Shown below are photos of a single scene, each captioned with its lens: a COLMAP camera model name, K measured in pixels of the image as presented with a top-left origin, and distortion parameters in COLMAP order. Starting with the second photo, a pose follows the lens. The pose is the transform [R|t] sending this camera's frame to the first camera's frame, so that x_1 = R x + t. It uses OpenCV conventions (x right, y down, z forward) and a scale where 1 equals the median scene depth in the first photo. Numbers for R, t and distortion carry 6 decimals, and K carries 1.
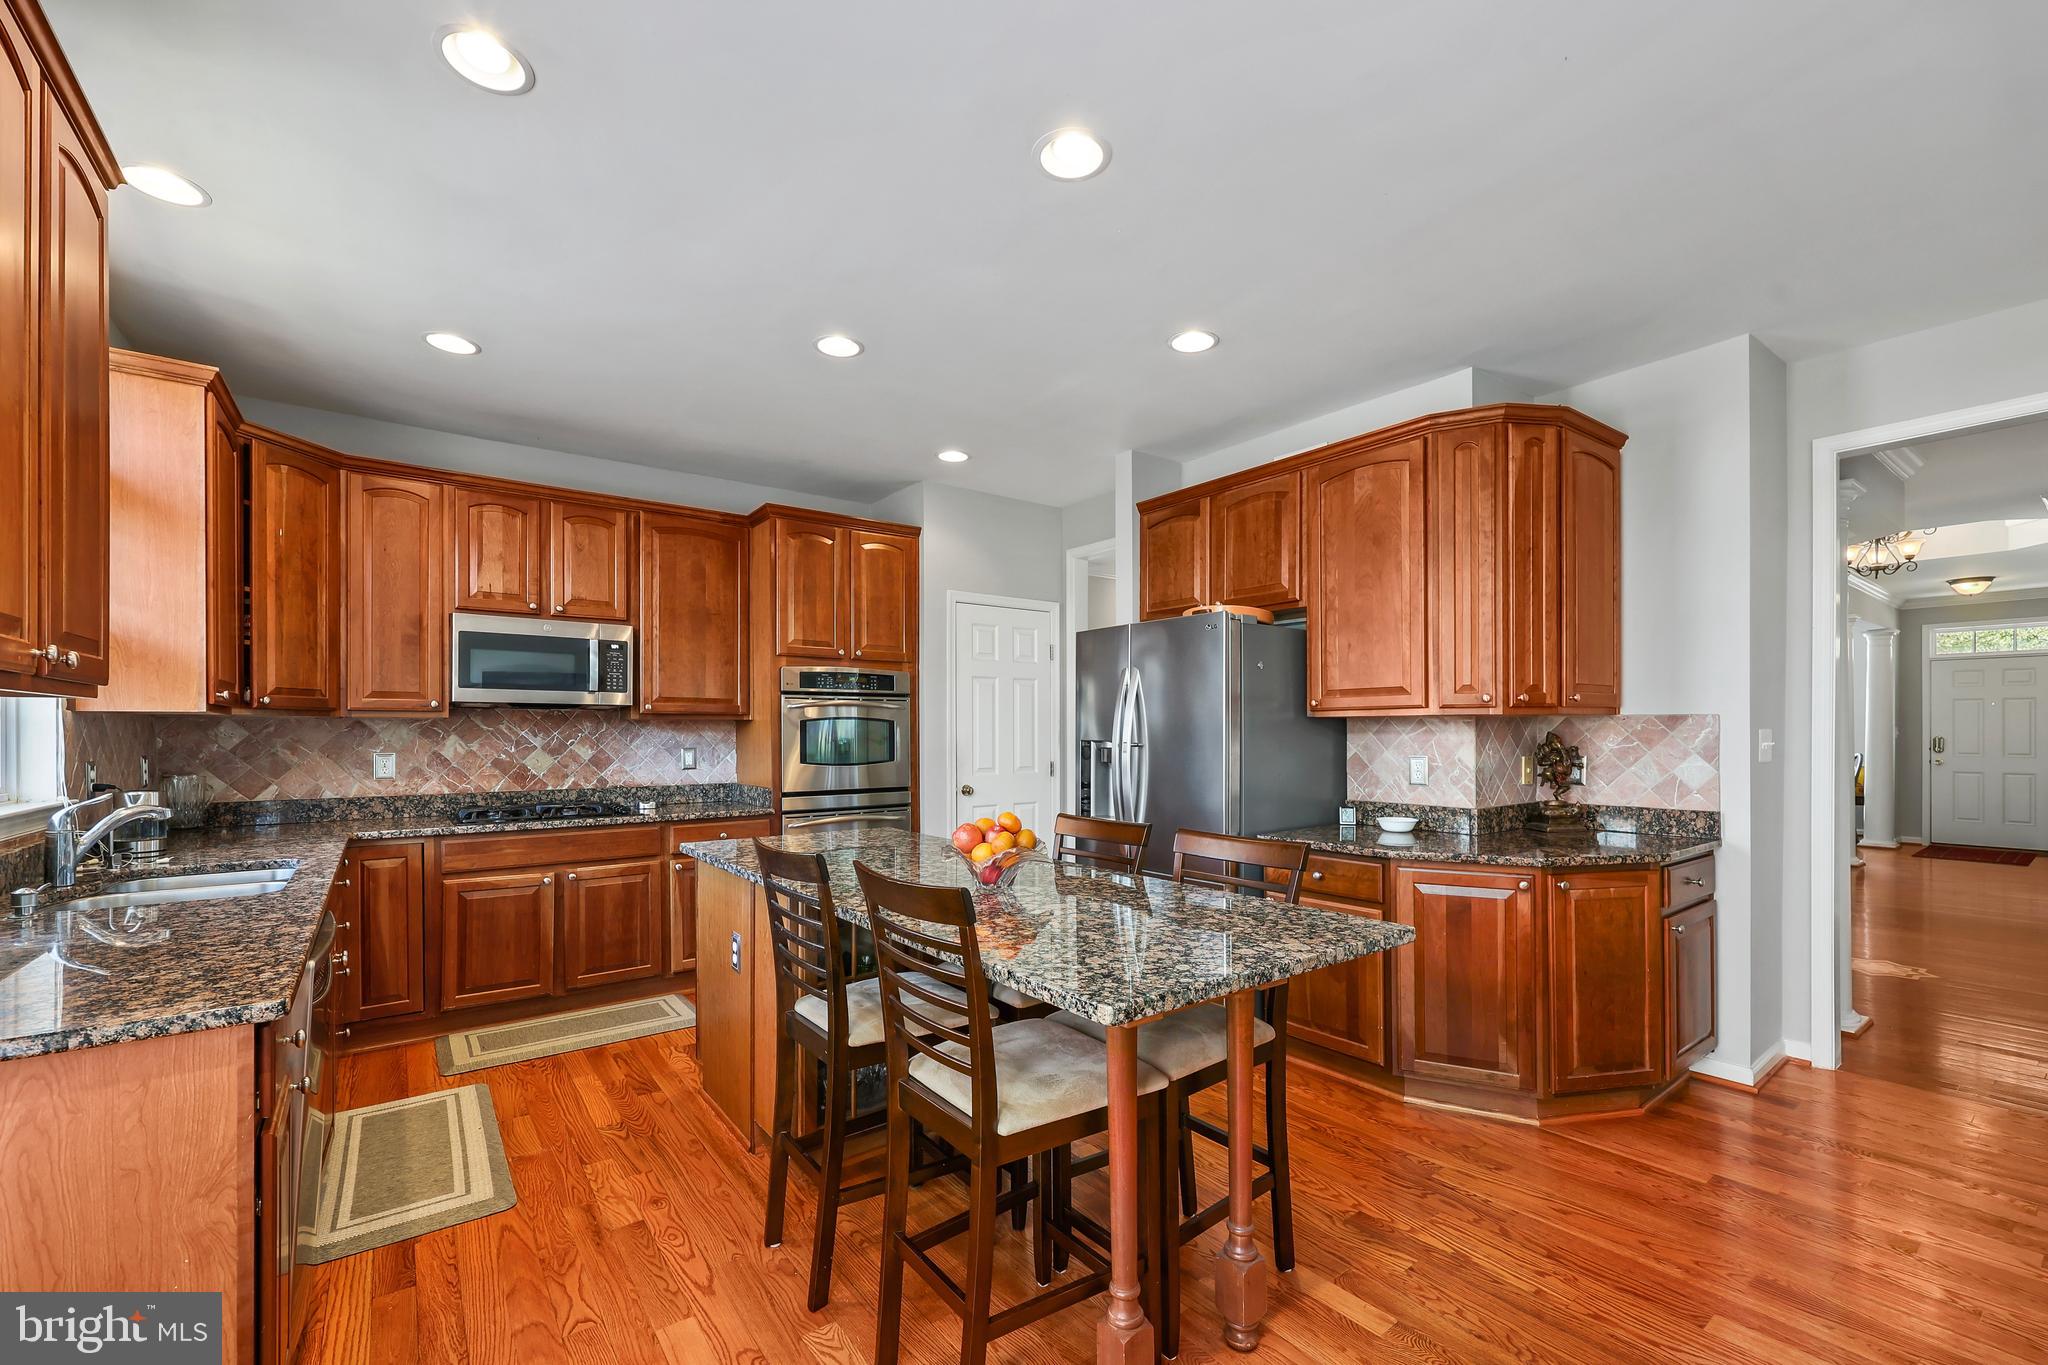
lens RADIAL K [[844.7, 0, 1034.5], [0, 844.7, 730.4], [0, 0, 1]] dist [0.000173, 0.000018]
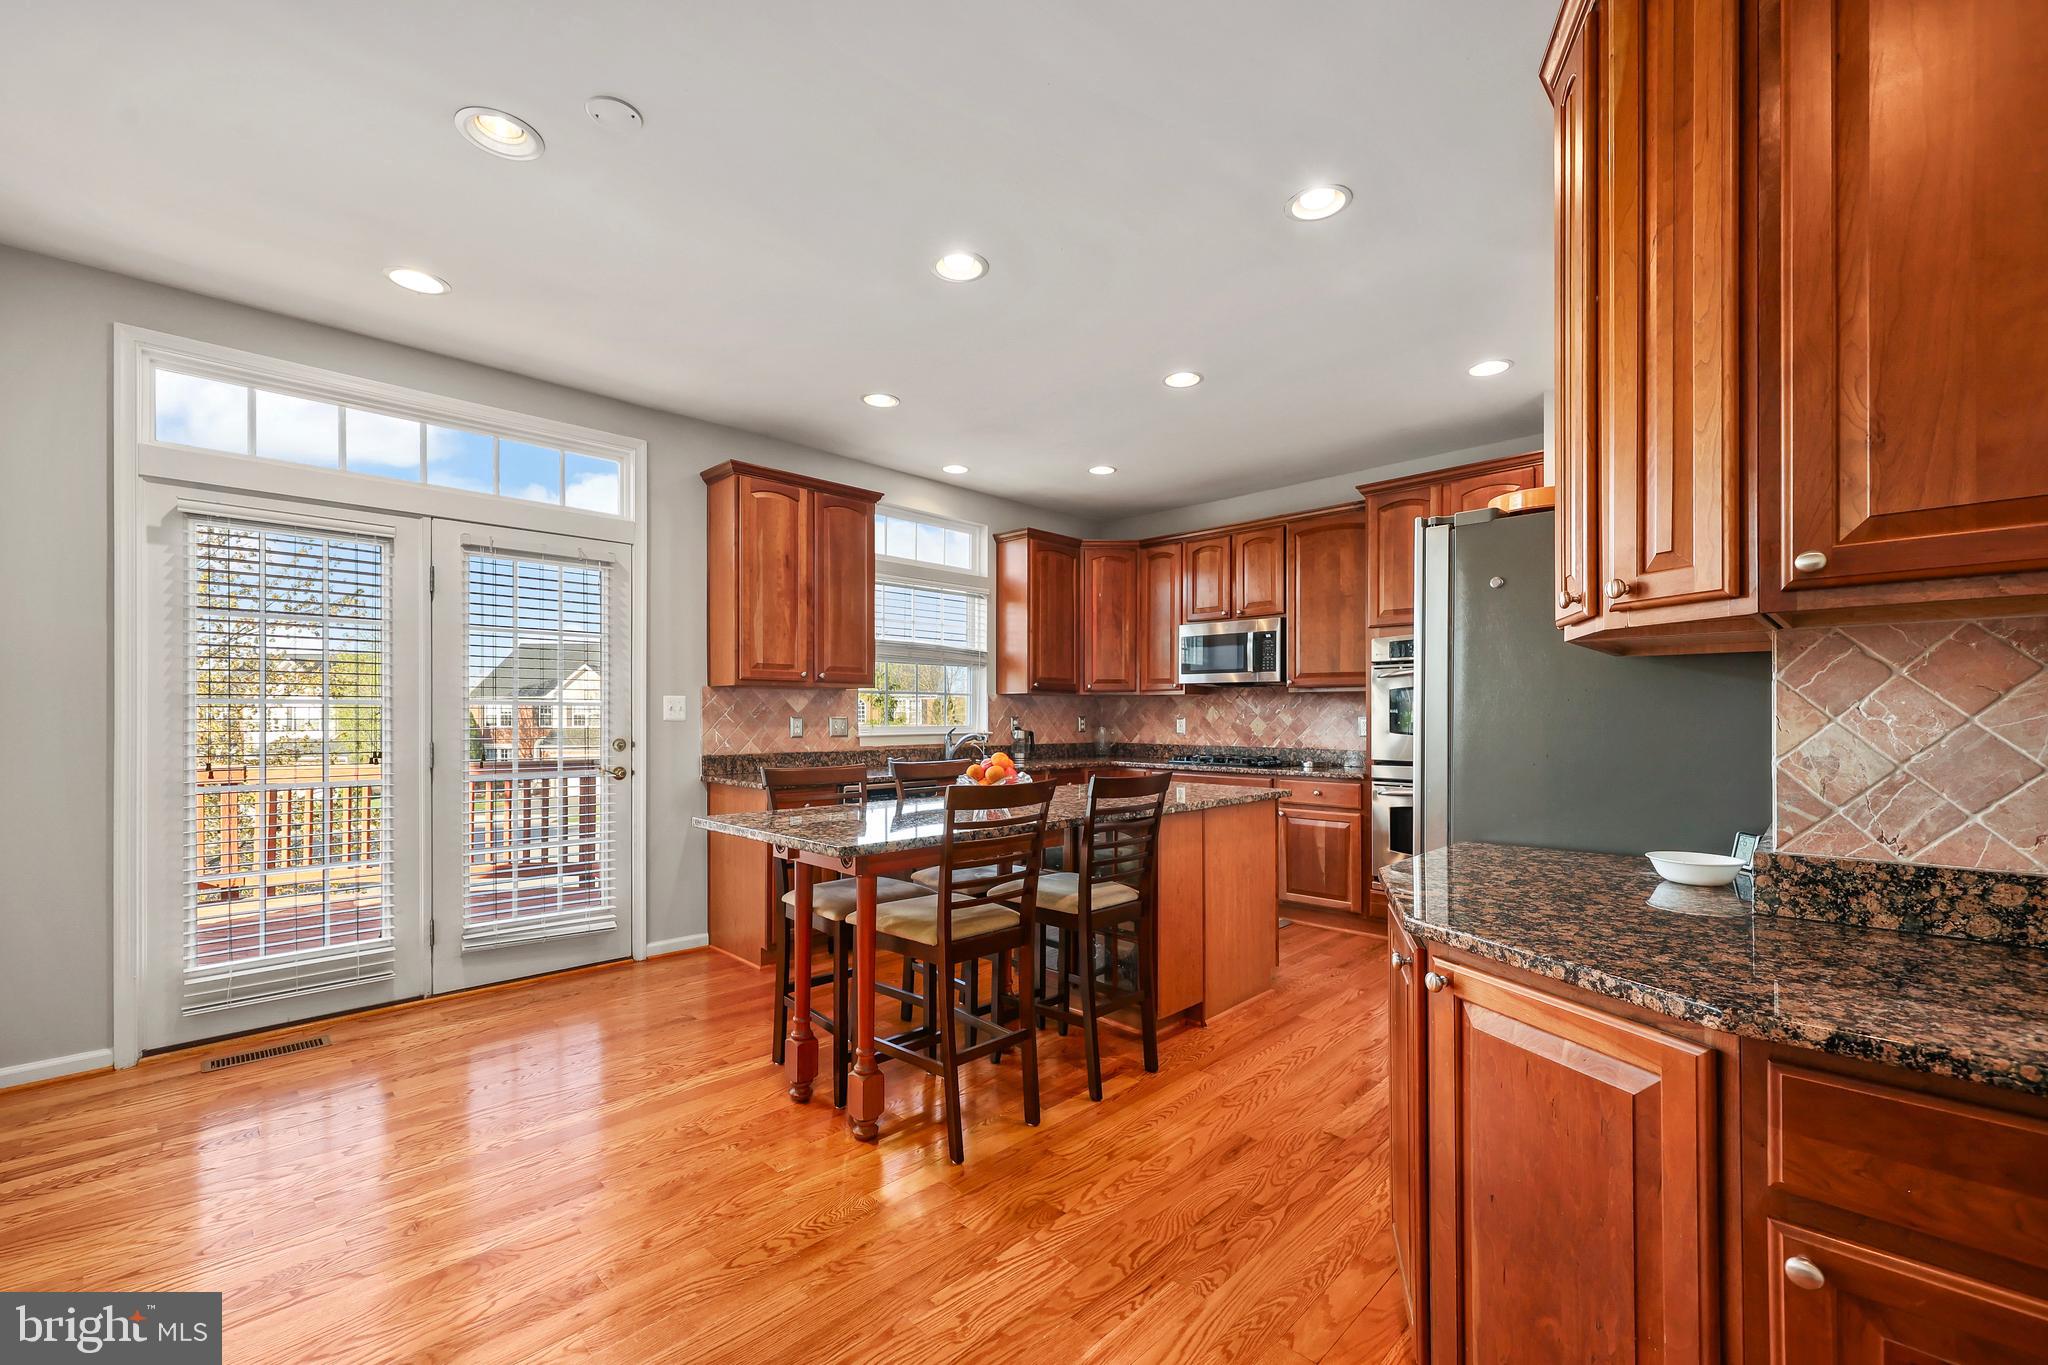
lens RADIAL K [[844.7, 0, 1025.7], [0, 844.7, 699.6], [0, 0, 1]] dist [0.000173, 0.000018]
pose [[0.148142, -0.017034, -0.988819, 0.714370], [-0.002615, 0.999841, -0.017616, 0.020892], [0.988963, 0.005196, 0.148074, 0.458609]]
